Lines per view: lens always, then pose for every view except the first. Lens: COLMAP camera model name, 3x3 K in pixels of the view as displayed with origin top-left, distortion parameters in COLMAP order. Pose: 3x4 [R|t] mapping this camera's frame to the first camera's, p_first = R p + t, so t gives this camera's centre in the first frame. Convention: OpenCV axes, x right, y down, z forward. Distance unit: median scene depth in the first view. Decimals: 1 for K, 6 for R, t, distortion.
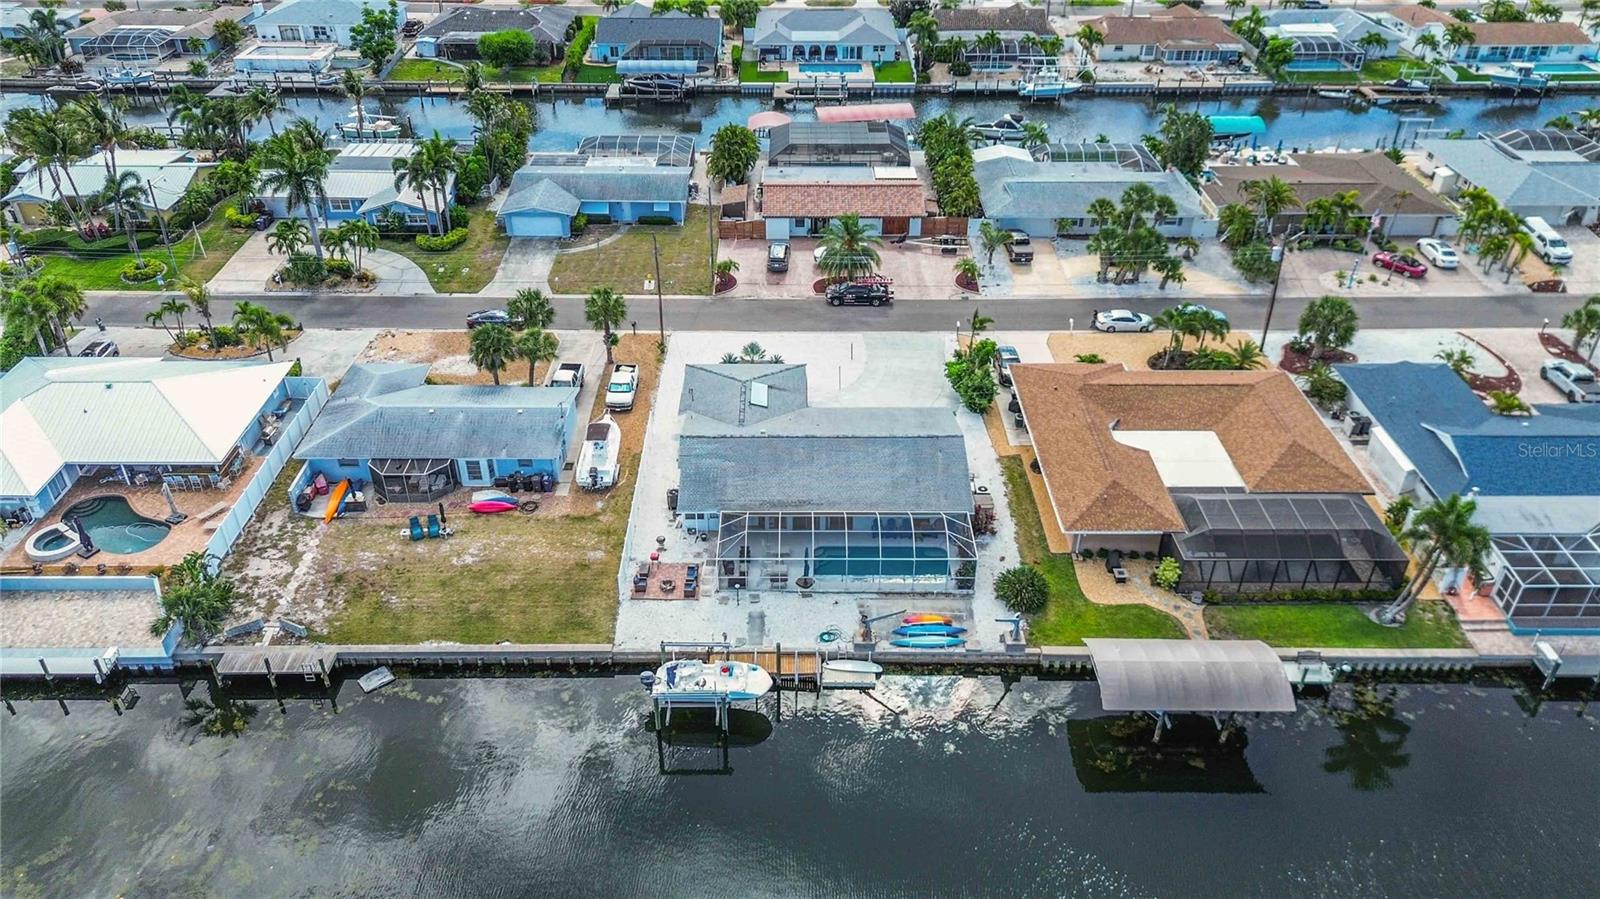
lens RADIAL K [[1137.6, 0, 795.2], [0, 1137.6, 449.3], [0, 0, 1]] dist [0.061138, -0.055315]
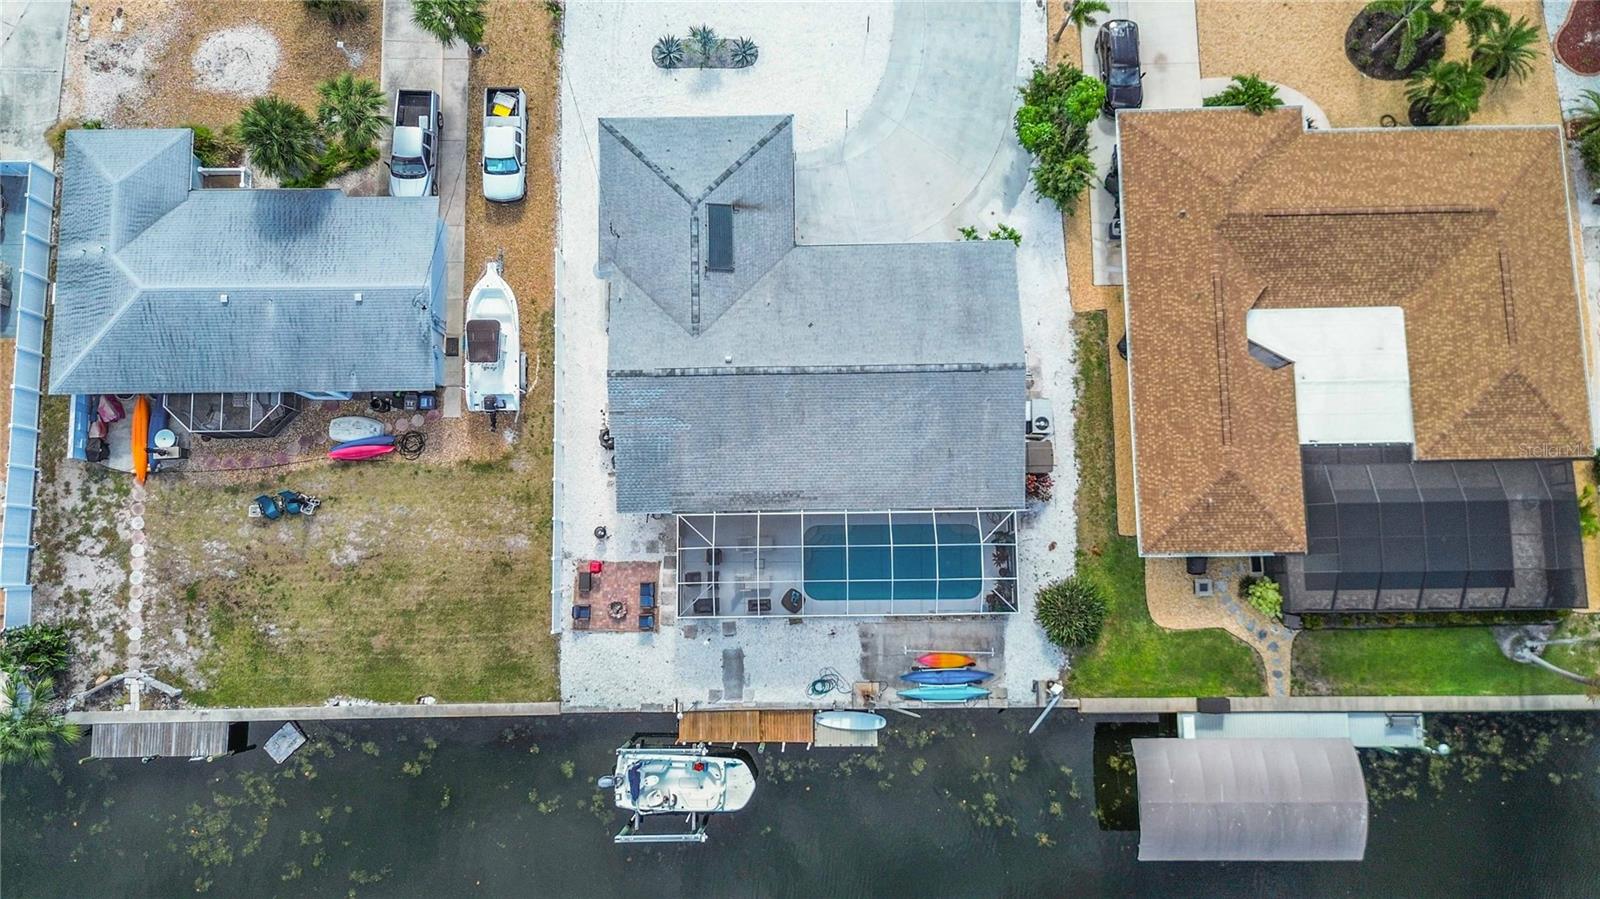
lens RADIAL K [[1137.6, 0, 795.2], [0, 1137.6, 449.3], [0, 0, 1]] dist [0.061138, -0.055315]
pose [[0.999913, -0.011563, -0.006411, 0.014982], [0.012406, 0.652805, 0.757424, -0.497493], [-0.004573, -0.757438, 0.652891, 0.524137]]
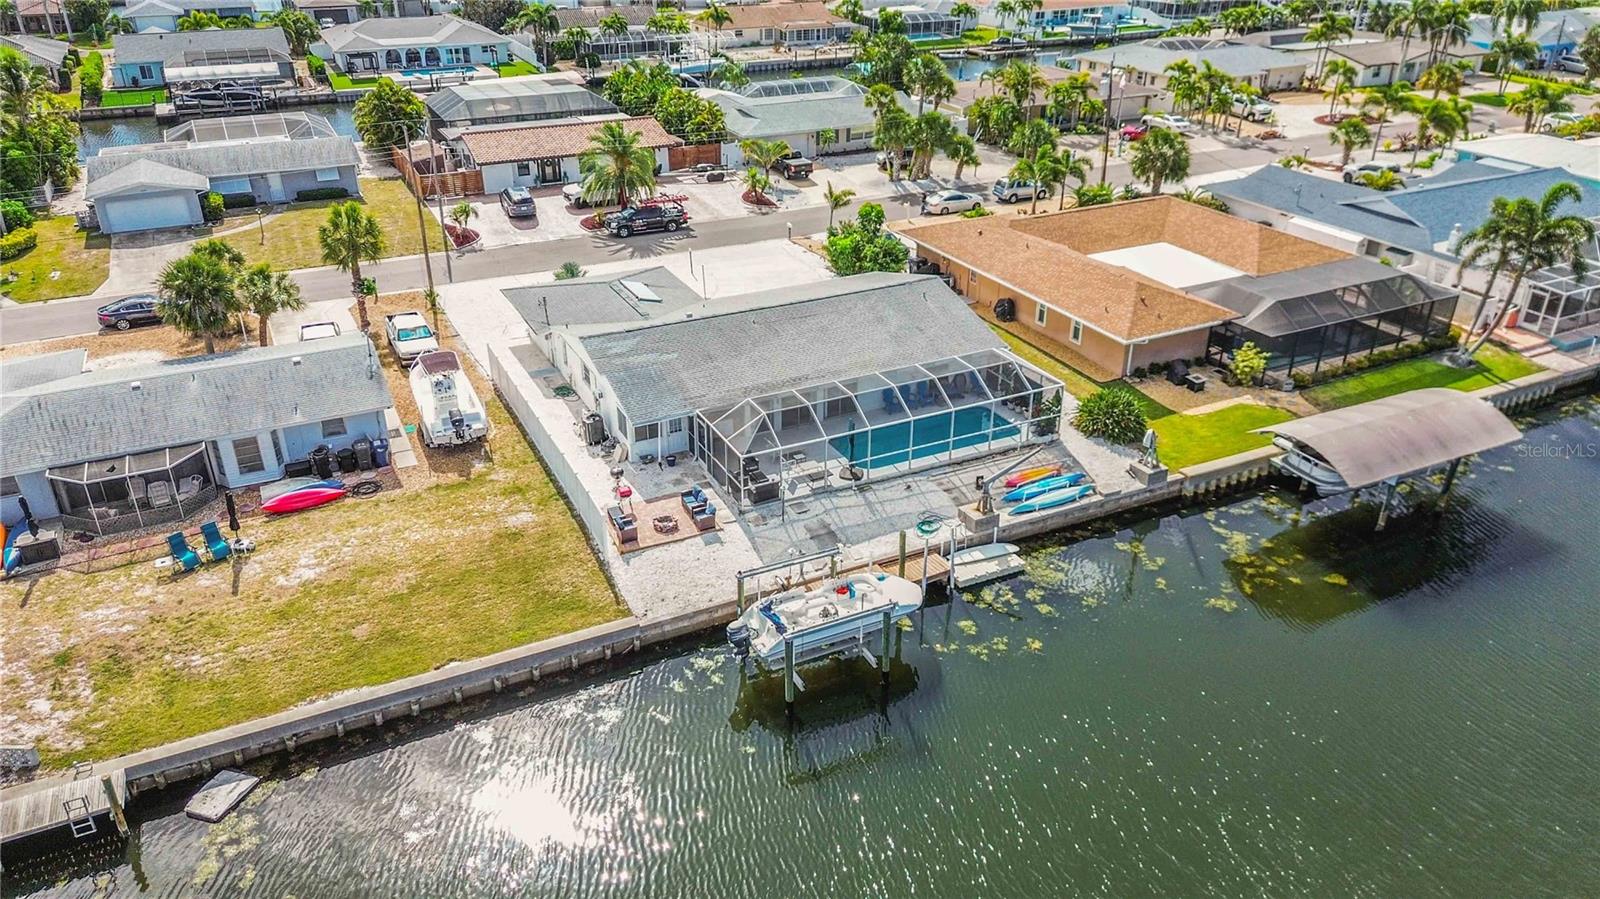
lens RADIAL K [[1137.6, 0, 795.2], [0, 1137.6, 449.3], [0, 0, 1]] dist [0.061138, -0.055315]
pose [[0.898534, -0.204060, 0.388582, -0.261960], [0.246527, 0.967140, -0.062171, 0.125668], [-0.363126, 0.151658, 0.919314, 0.349133]]
